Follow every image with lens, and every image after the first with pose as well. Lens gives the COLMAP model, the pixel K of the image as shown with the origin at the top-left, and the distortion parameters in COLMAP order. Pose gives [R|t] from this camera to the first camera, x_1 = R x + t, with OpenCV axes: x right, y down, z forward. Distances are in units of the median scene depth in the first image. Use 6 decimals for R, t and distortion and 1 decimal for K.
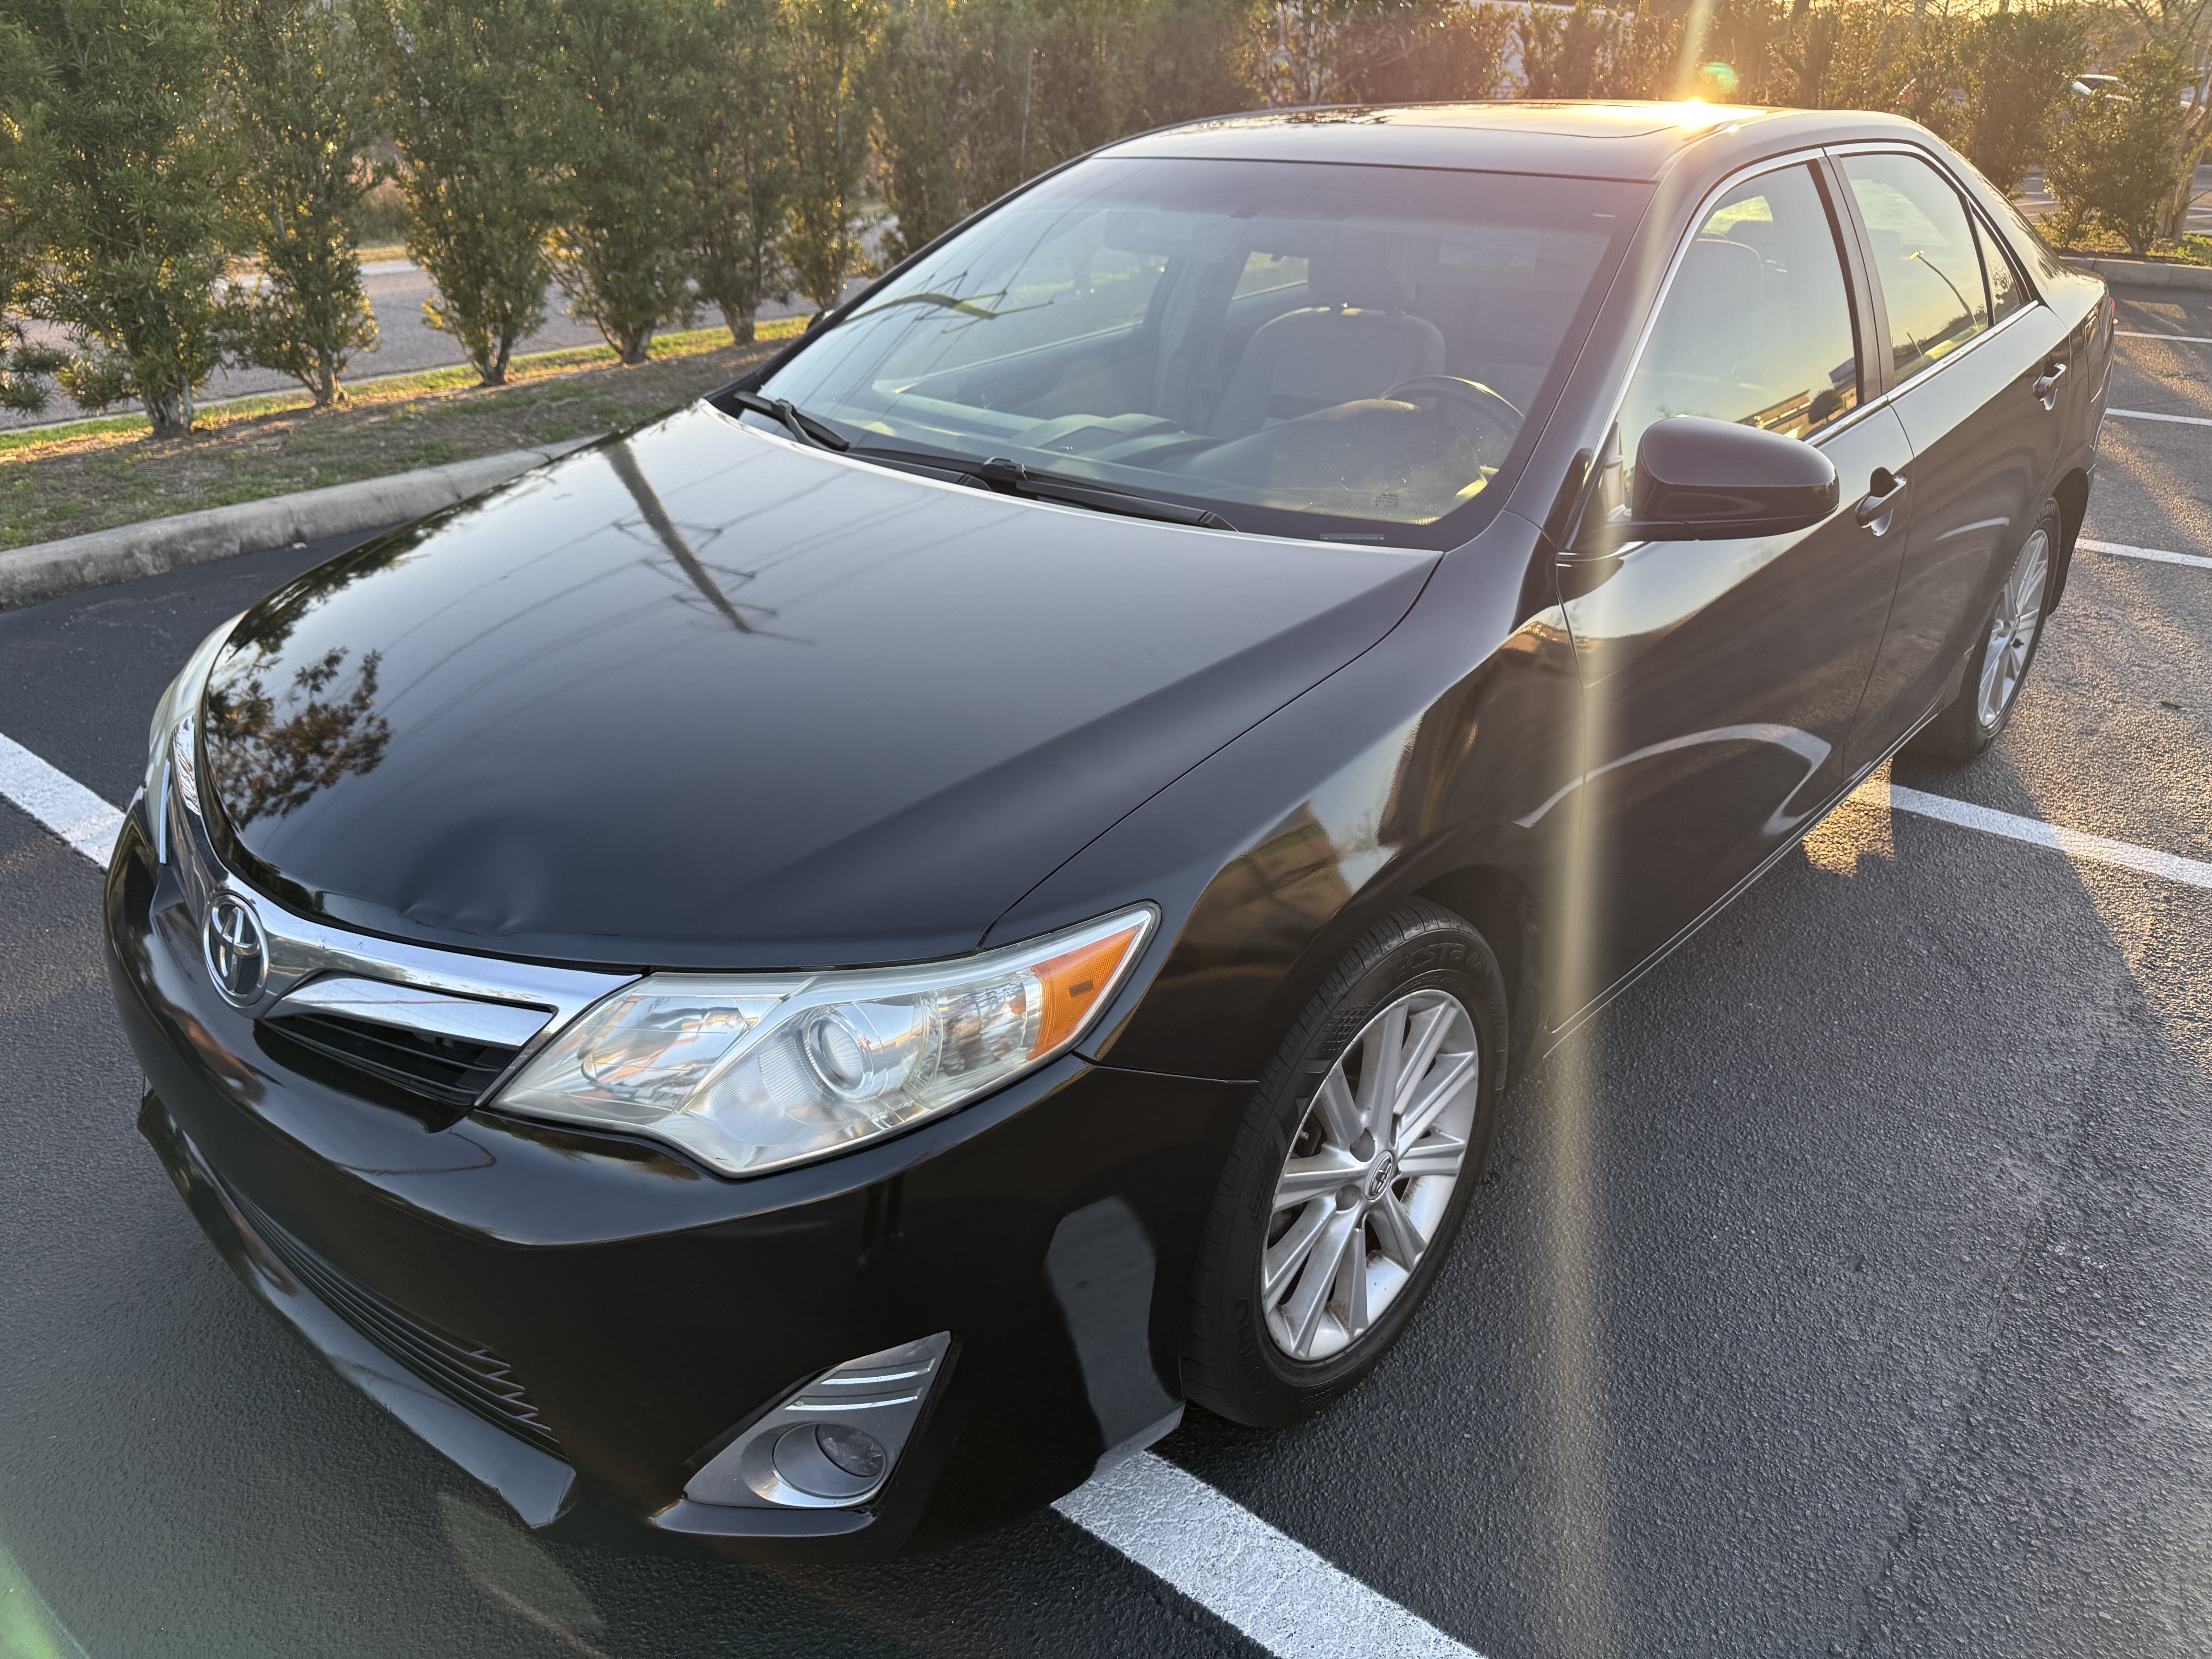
lens RADIAL K [[1561.8, 0, 1106.0], [0, 1561.8, 829.5], [0, 0, 1]] dist [0.003029, -0.004212]
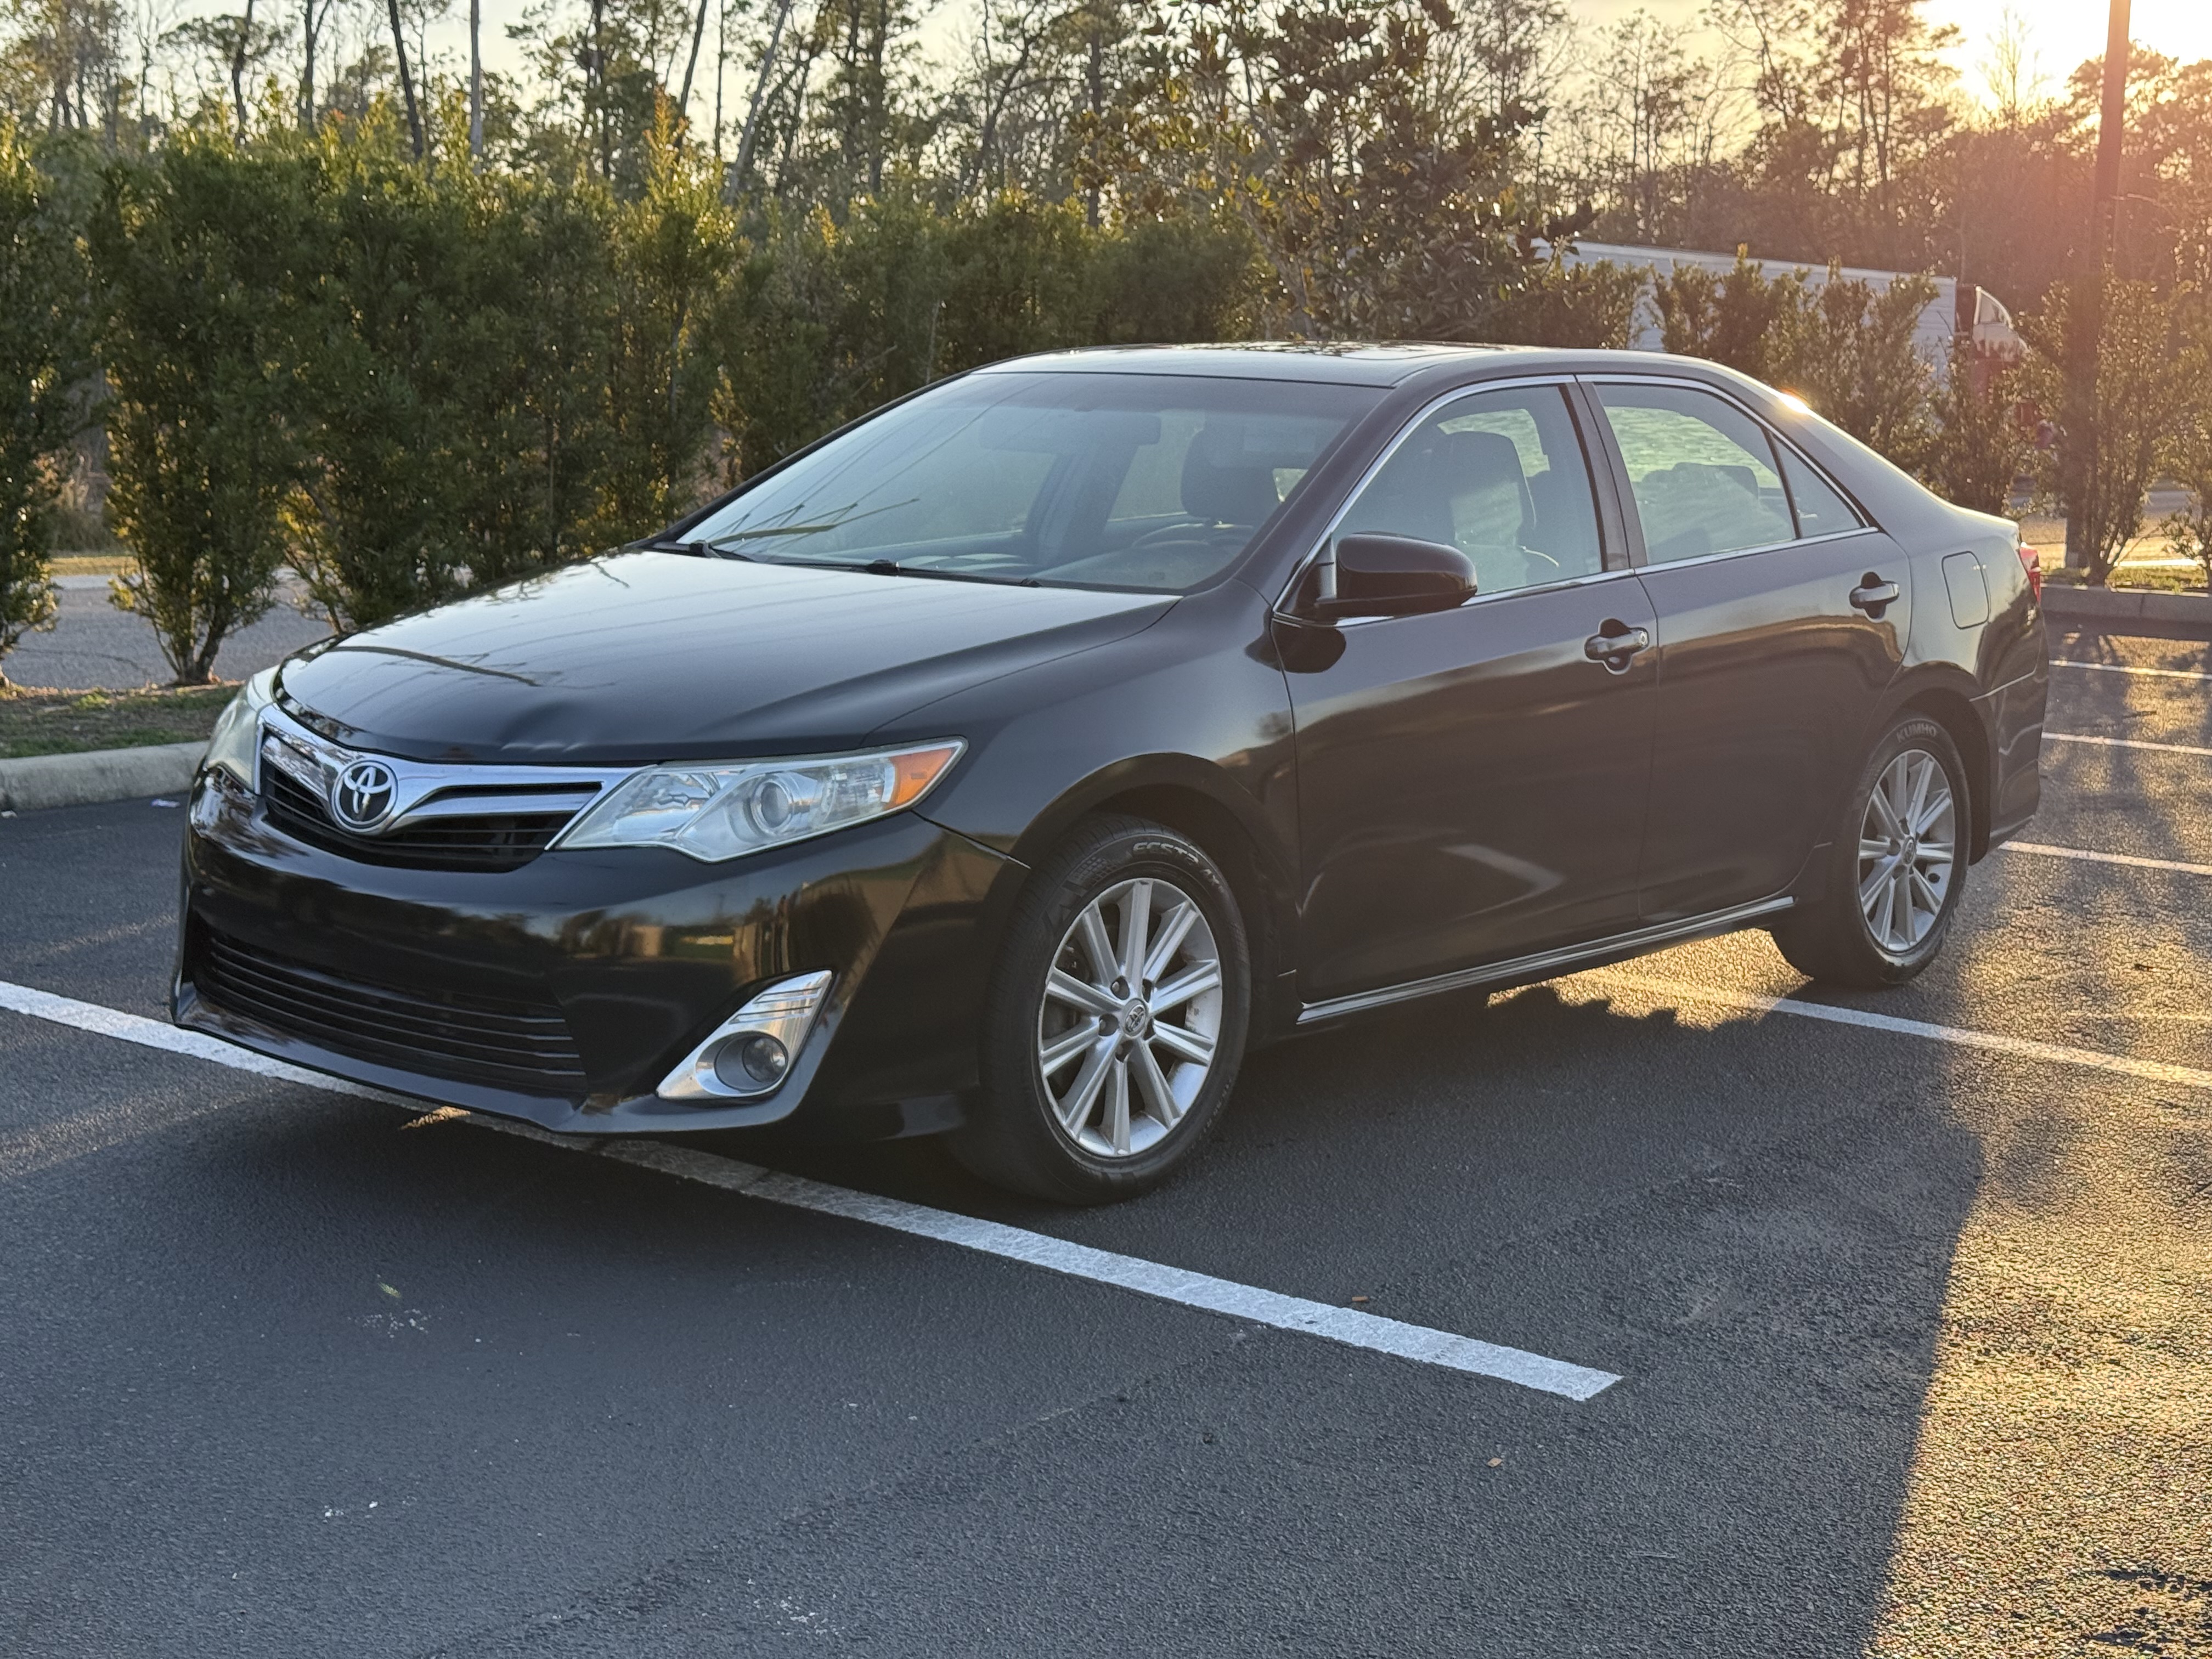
lens RADIAL K [[3098.9, 0, 1106.0], [0, 3098.9, 829.5], [0, 0, 1]] dist [0.184528, -0.431853]
pose [[0.999619, 0.025486, 0.010616, 0.027897], [-0.021187, 0.954674, -0.296897, 0.212812], [-0.017702, 0.296559, 0.954851, -0.407365]]
